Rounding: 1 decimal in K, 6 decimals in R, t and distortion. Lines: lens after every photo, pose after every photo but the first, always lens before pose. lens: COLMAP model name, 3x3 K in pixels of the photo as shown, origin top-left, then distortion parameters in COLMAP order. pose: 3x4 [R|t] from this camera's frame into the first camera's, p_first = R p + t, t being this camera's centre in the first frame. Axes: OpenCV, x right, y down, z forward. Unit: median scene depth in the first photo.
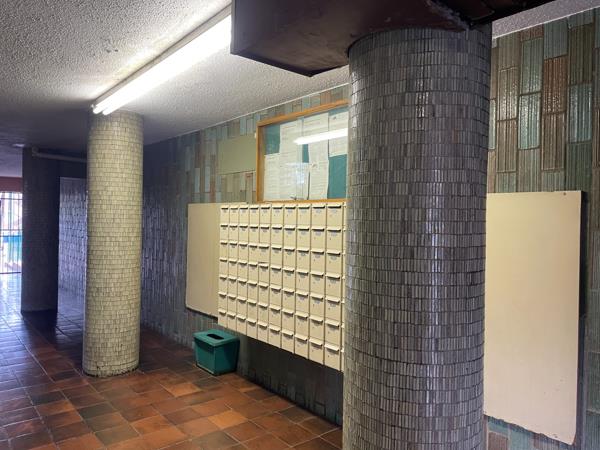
lens RADIAL K [[452.9, 0, 300.1], [0, 452.9, 219.7], [0, 0, 1]] dist [0.088443, -0.109594]
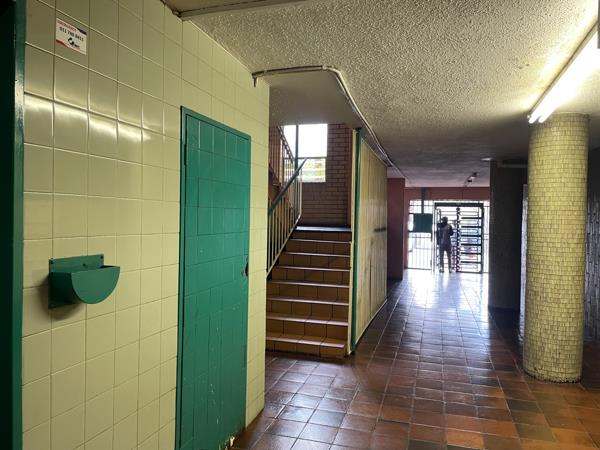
lens RADIAL K [[452.9, 0, 300.1], [0, 452.9, 219.7], [0, 0, 1]] dist [0.088443, -0.109594]
pose [[0.558453, -0.001525, -0.829535, 0.119926], [-0.009264, 0.999924, -0.008076, 0.001182], [0.829484, 0.012195, 0.558397, -0.013964]]
